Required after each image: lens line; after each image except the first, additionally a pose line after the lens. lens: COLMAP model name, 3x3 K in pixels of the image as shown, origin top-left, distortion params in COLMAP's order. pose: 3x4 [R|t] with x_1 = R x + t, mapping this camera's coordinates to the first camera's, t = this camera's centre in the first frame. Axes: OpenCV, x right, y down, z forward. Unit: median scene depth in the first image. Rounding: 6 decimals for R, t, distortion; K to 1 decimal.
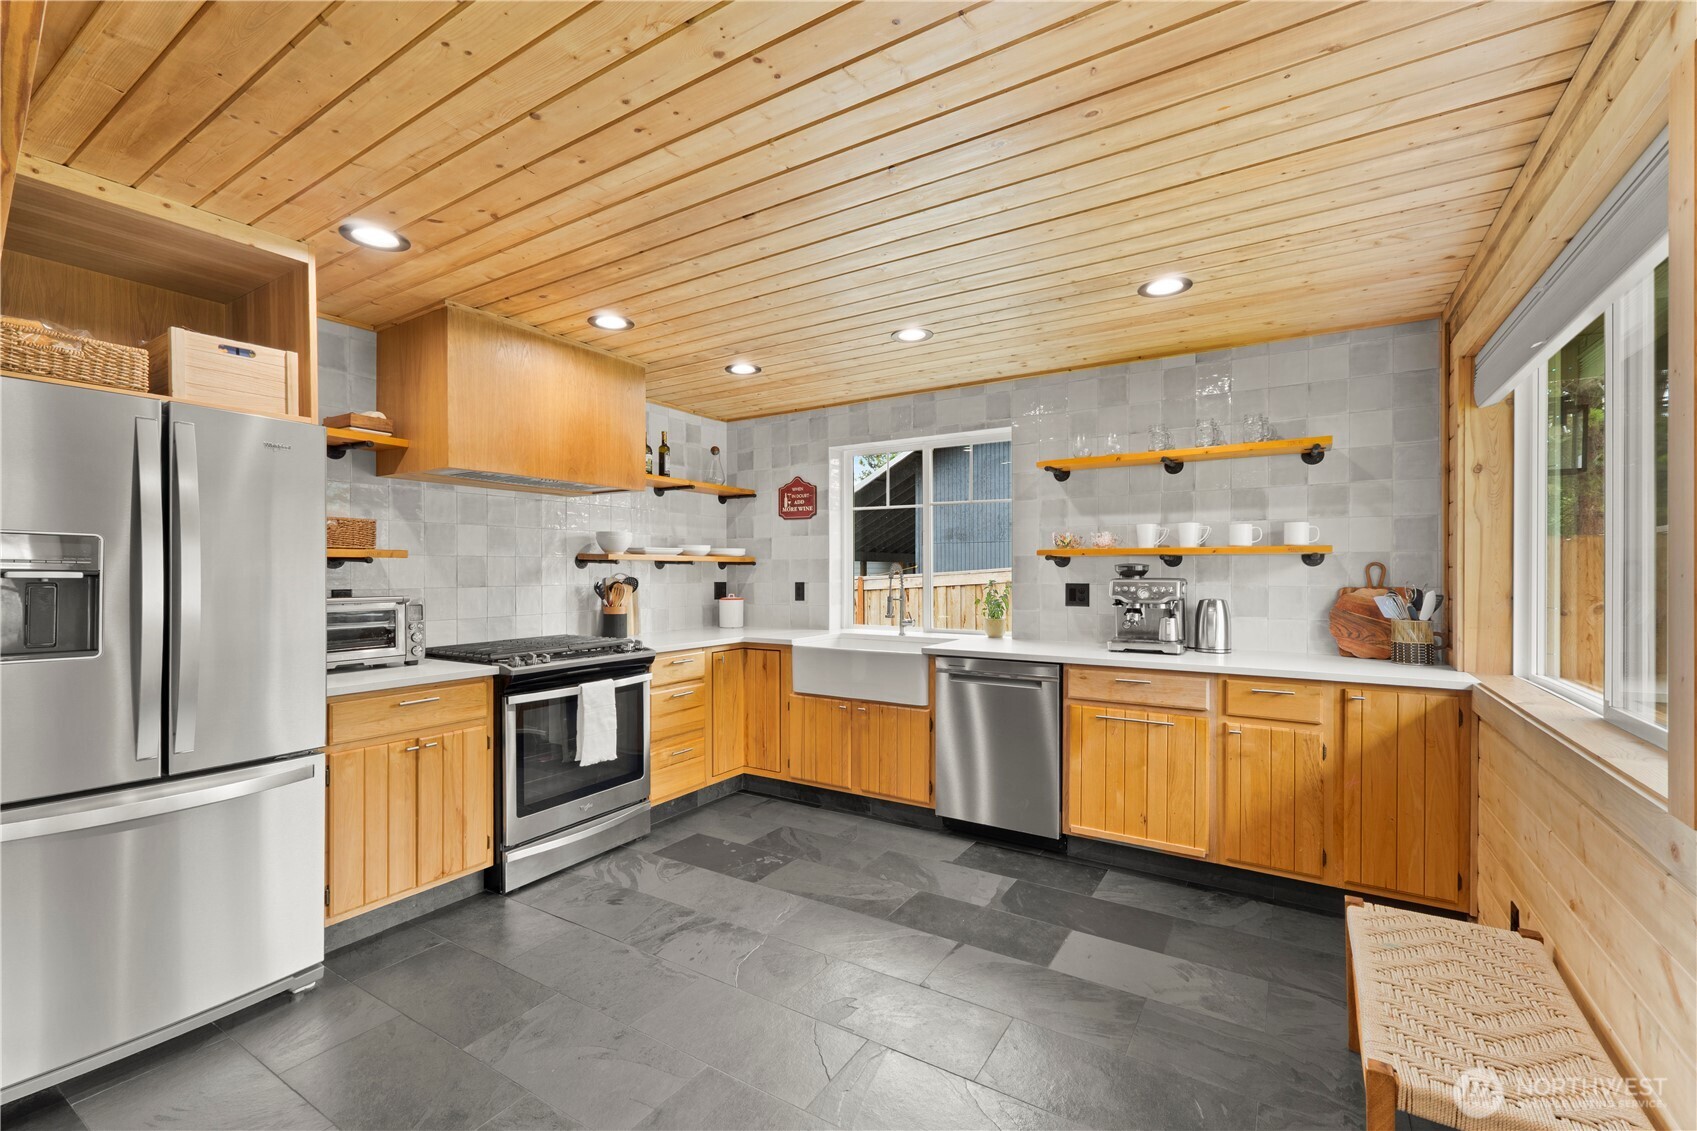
lens RADIAL K [[725.0, 0, 844.7], [0, 725.0, 575.7], [0, 0, 1]] dist [0.003311, 0.000525]
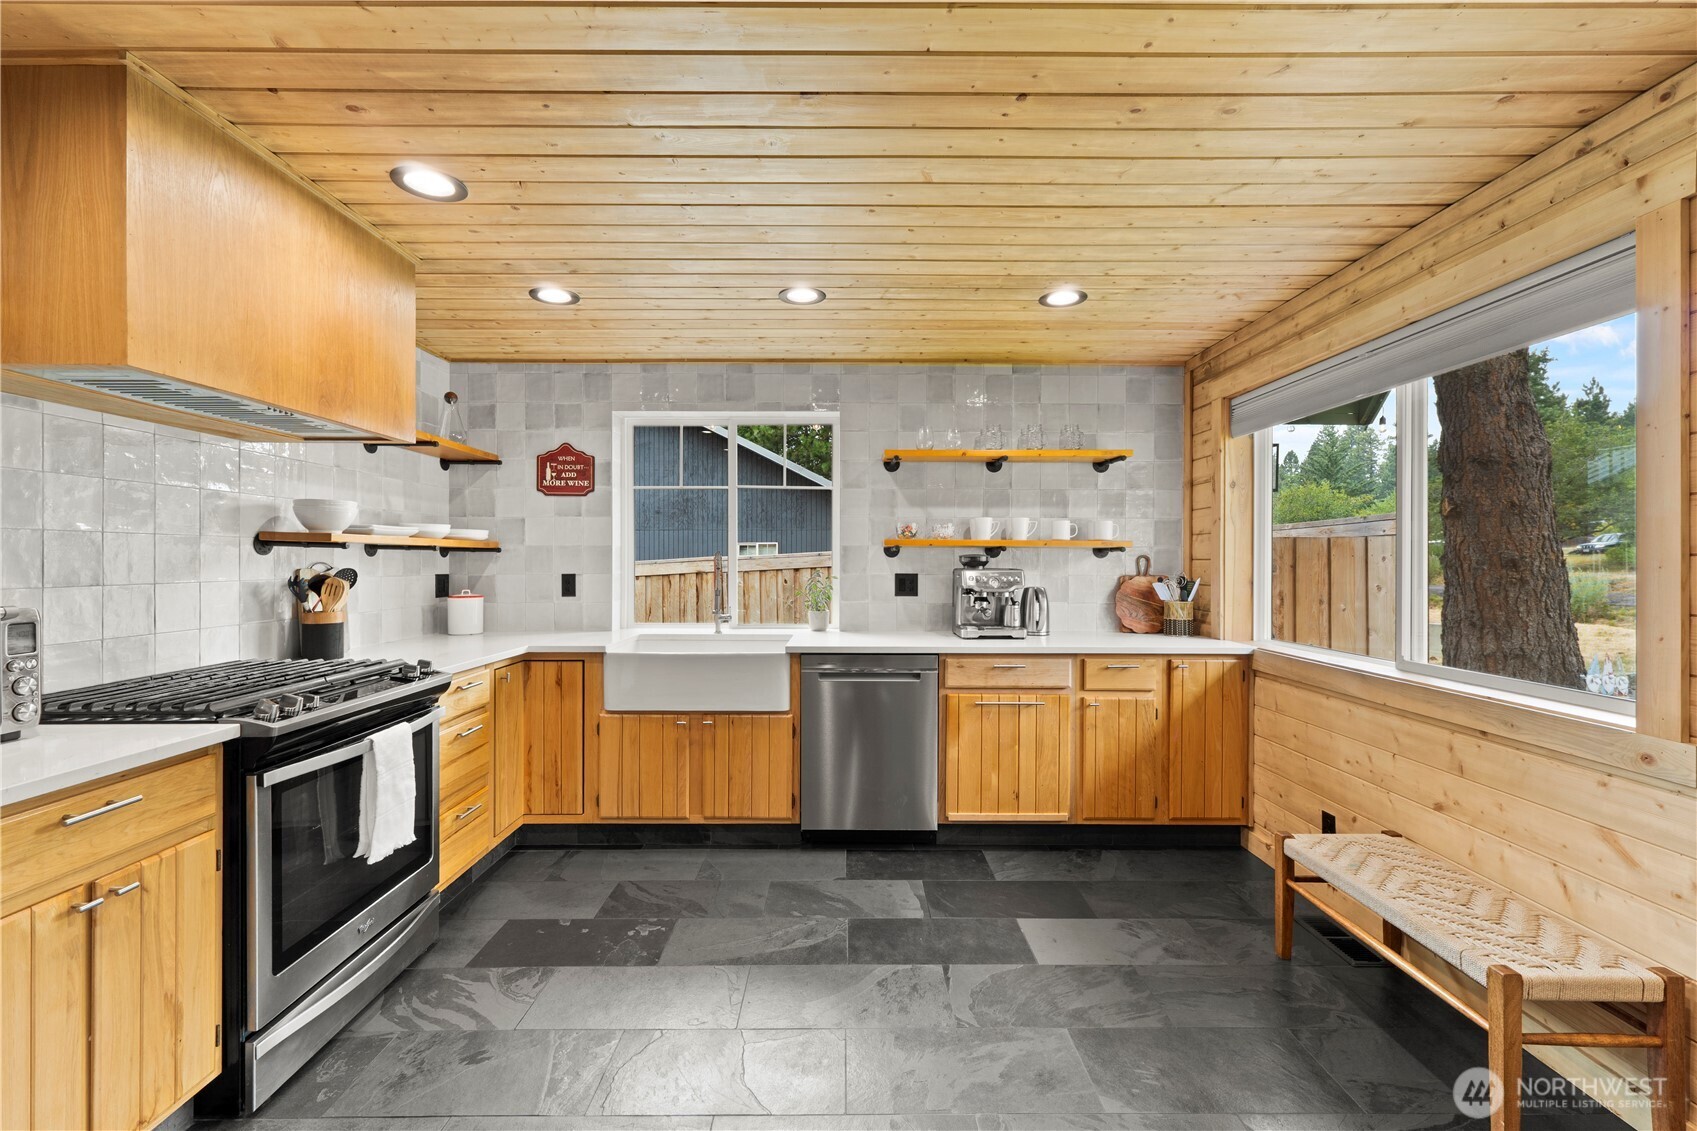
lens RADIAL K [[718.5, 0, 848.5], [0, 718.5, 565.5], [0, 0, 1]] dist [0.001608, 0.000037]
pose [[0.842075, 0.000181, 0.539361, -0.332066], [-0.000529, 1.000000, 0.000491, -0.001198], [-0.539361, -0.000699, 0.842074, 0.226248]]
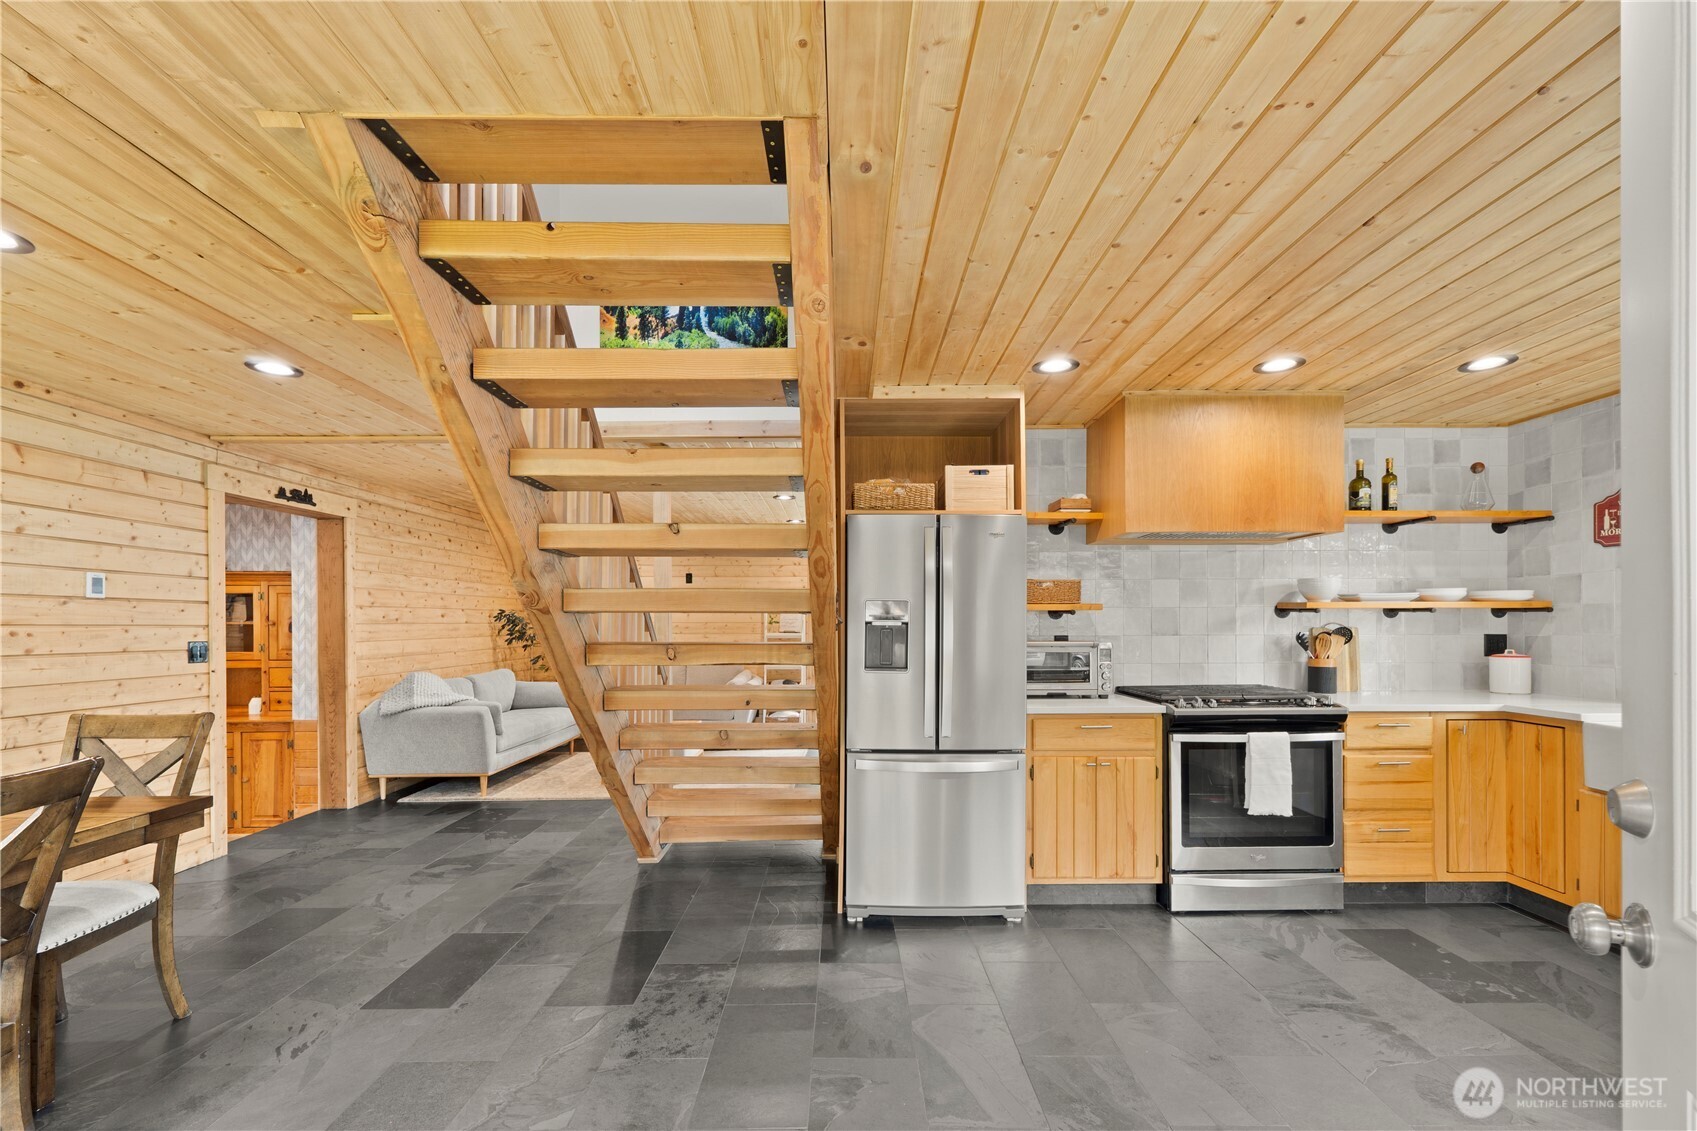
lens RADIAL K [[739.8, 0, 844.2], [0, 739.8, 623.3], [0, 0, 1]] dist [0.004526, 0.000268]
pose [[0.533561, -0.001168, -0.845761, 0.196012], [-0.002932, 0.999990, -0.003231, 0.002833], [0.845757, 0.004203, 0.533552, -0.022745]]
